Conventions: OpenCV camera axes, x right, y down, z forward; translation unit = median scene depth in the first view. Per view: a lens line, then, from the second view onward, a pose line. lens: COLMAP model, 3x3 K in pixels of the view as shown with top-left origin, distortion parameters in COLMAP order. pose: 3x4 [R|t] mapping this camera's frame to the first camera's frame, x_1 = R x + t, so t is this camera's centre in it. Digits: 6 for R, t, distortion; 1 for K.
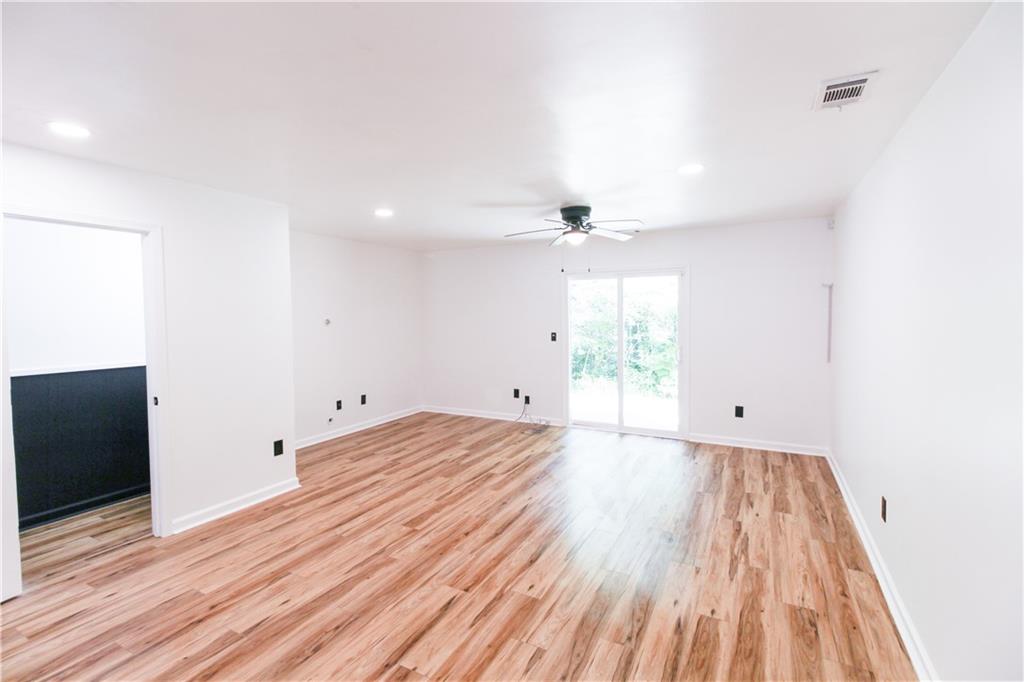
lens RADIAL K [[467.7, 0, 515.4], [0, 467.7, 338.4], [0, 0, 1]] dist [0.016534, -0.011986]
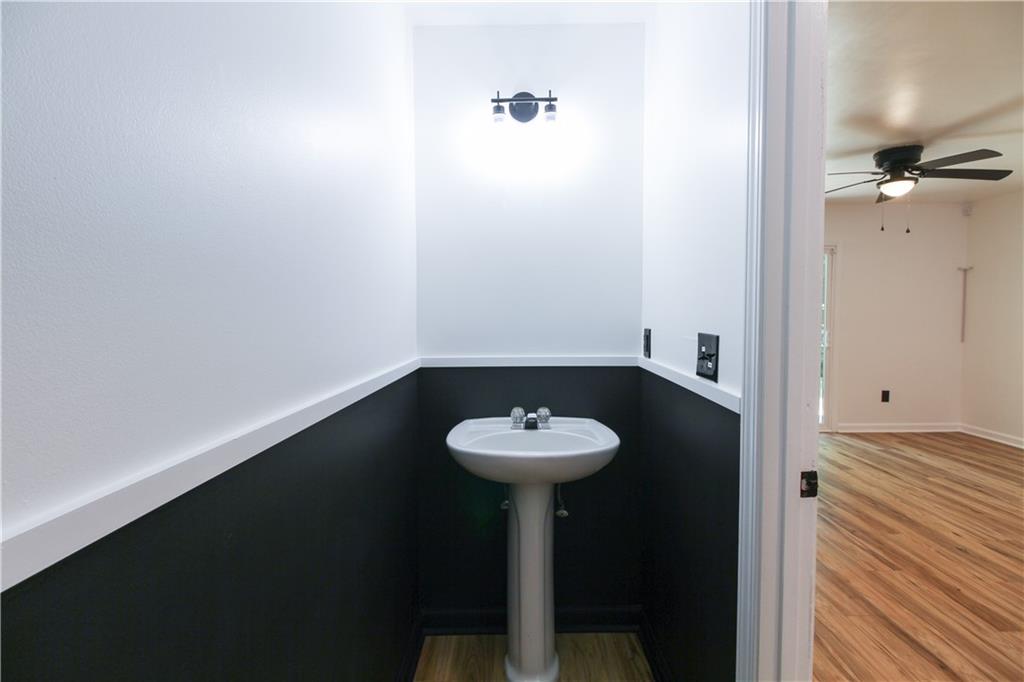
lens RADIAL K [[467.7, 0, 513.0], [0, 467.7, 339.6], [0, 0, 1]] dist [0.016534, -0.011986]
pose [[0.887158, -0.023718, 0.460855, -1.095521], [0.023537, 0.999704, 0.006141, 0.022275], [-0.460865, 0.005399, 0.887454, 0.808565]]
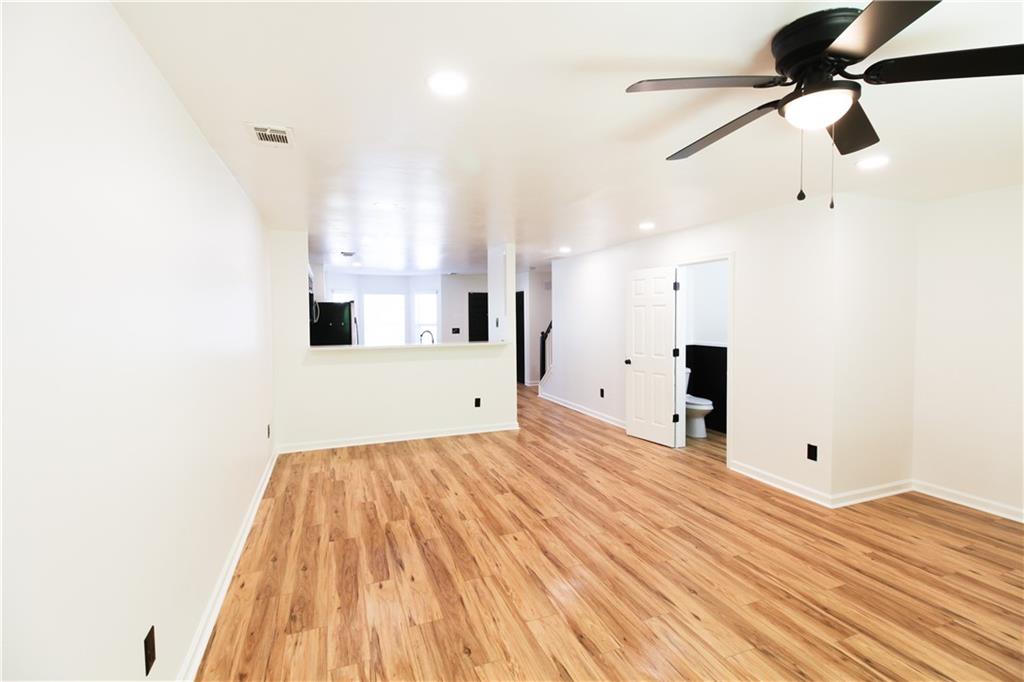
lens RADIAL K [[467.7, 0, 516.8], [0, 467.7, 330.7], [0, 0, 1]] dist [0.016534, -0.011986]
pose [[-0.652715, 0.035808, -0.756757, 0.773325], [-0.032626, 0.996627, 0.075299, -0.088106], [0.756901, 0.073839, -0.649345, 1.442681]]
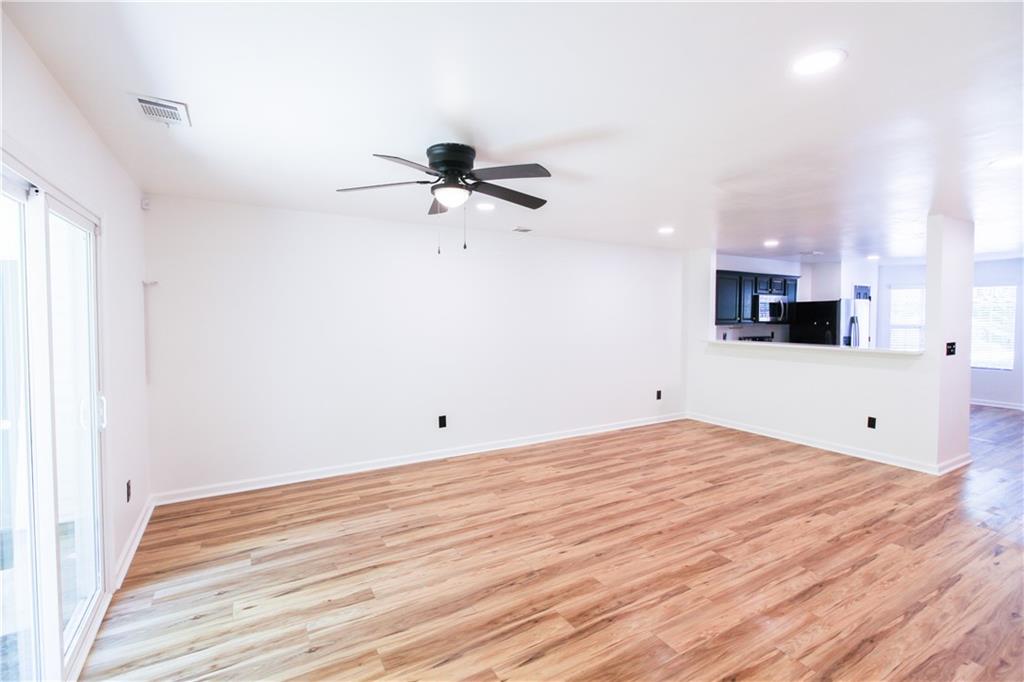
lens RADIAL K [[467.7, 0, 512.1], [0, 467.7, 334.9], [0, 0, 1]] dist [0.016534, -0.011986]
pose [[-0.846921, -0.014463, 0.531522, -0.373519], [0.035331, 0.995890, 0.083394, -0.109118], [-0.530544, 0.089408, -0.842929, 2.022578]]
